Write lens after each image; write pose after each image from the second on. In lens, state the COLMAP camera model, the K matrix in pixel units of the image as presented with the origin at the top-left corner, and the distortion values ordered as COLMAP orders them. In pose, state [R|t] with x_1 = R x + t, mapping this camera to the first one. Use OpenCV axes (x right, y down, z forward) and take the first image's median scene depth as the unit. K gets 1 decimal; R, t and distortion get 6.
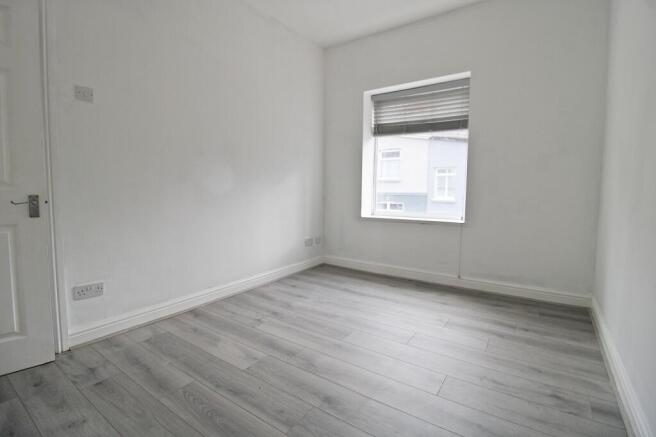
lens RADIAL K [[308.4, 0, 329.6], [0, 308.4, 208.3], [0, 0, 1]] dist [-0.001063, 0.000019]
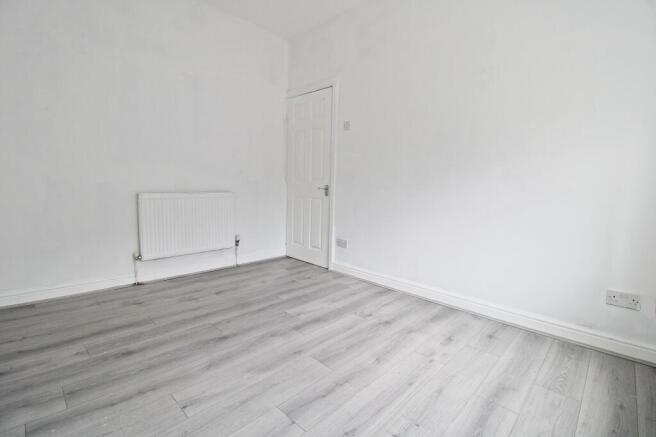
lens RADIAL K [[308.4, 0, 329.6], [0, 308.4, 208.3], [0, 0, 1]] dist [-0.001063, 0.000019]
pose [[-0.165897, 0.083861, -0.982571, 0.737958], [-0.077956, 0.992144, 0.097840, -0.067142], [0.983057, 0.092829, -0.158056, 0.994314]]
